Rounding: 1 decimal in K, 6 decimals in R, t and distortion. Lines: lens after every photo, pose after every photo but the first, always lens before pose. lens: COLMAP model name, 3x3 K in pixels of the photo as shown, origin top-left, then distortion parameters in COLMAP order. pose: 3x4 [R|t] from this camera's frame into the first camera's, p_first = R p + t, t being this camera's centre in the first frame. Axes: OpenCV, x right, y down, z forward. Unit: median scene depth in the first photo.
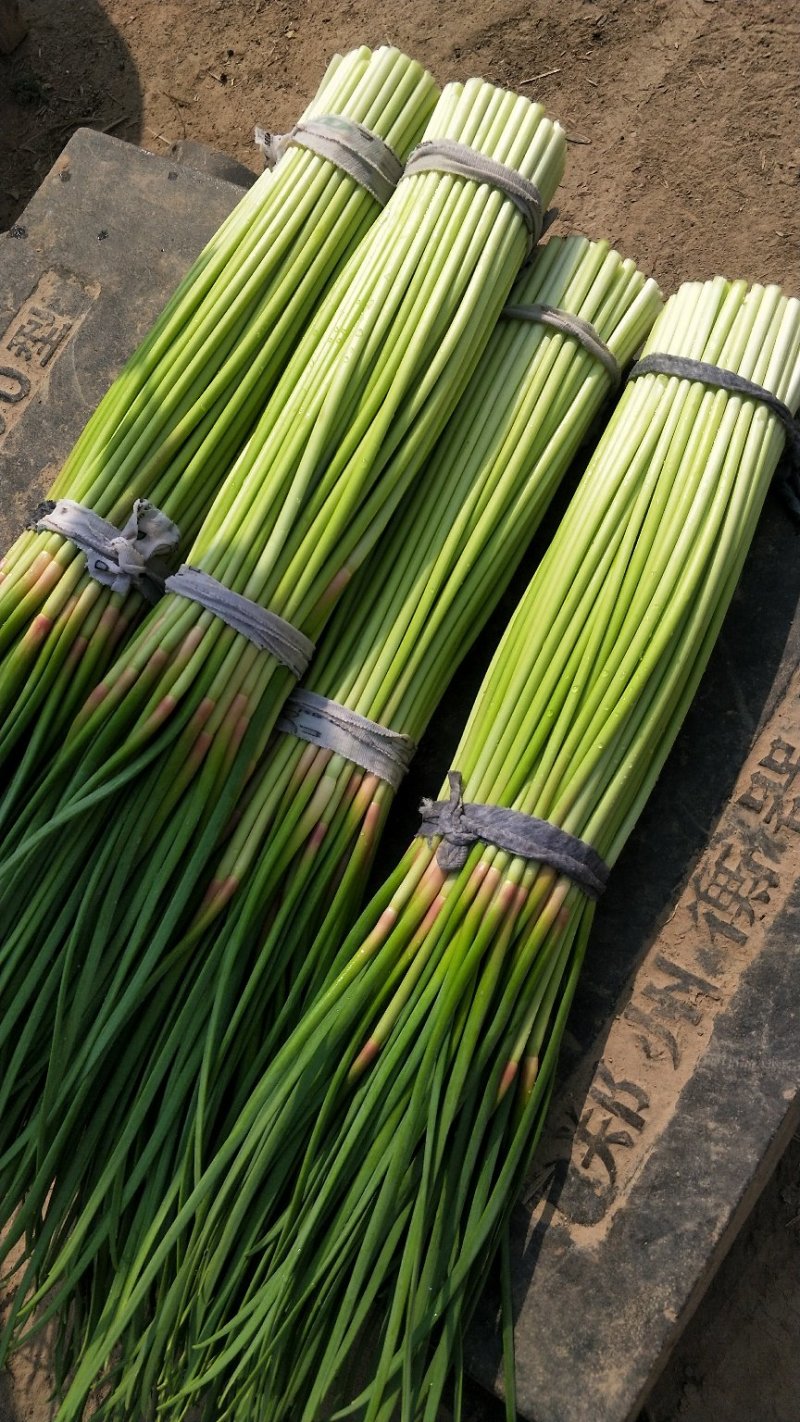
lens RADIAL K [[1200.4, 0, 404.9], [0, 1200.4, 680.8], [0, 0, 1]] dist [0.164335, -0.479178]
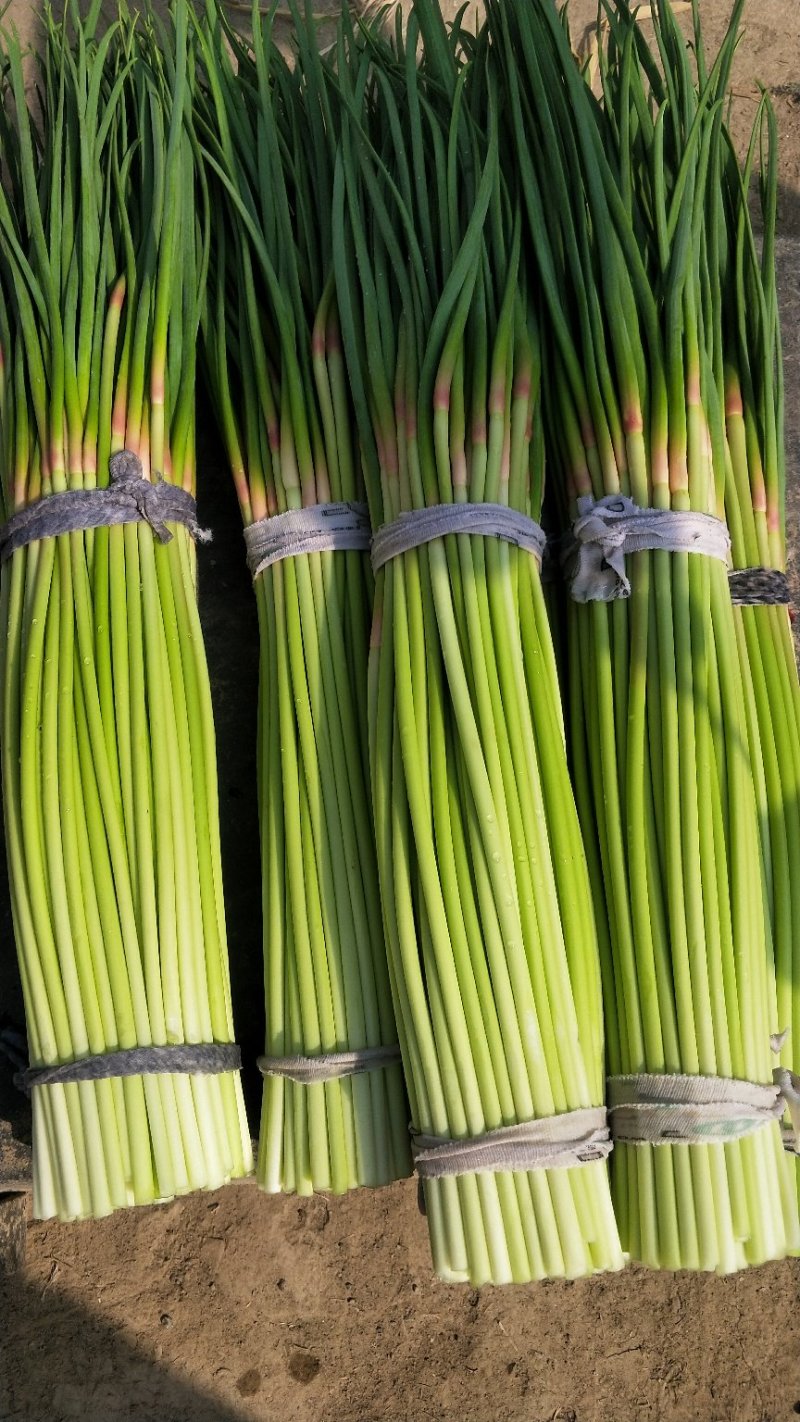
lens RADIAL K [[1233.5, 0, 400.0], [0, 1233.5, 711.0], [0, 0, 1]] dist [0.066949, -0.127951]
pose [[-0.835074, 0.550132, 0.002354, -0.037859], [-0.490455, -0.746411, 0.449805, -0.531183], [0.249210, 0.374466, 0.893124, 0.206734]]
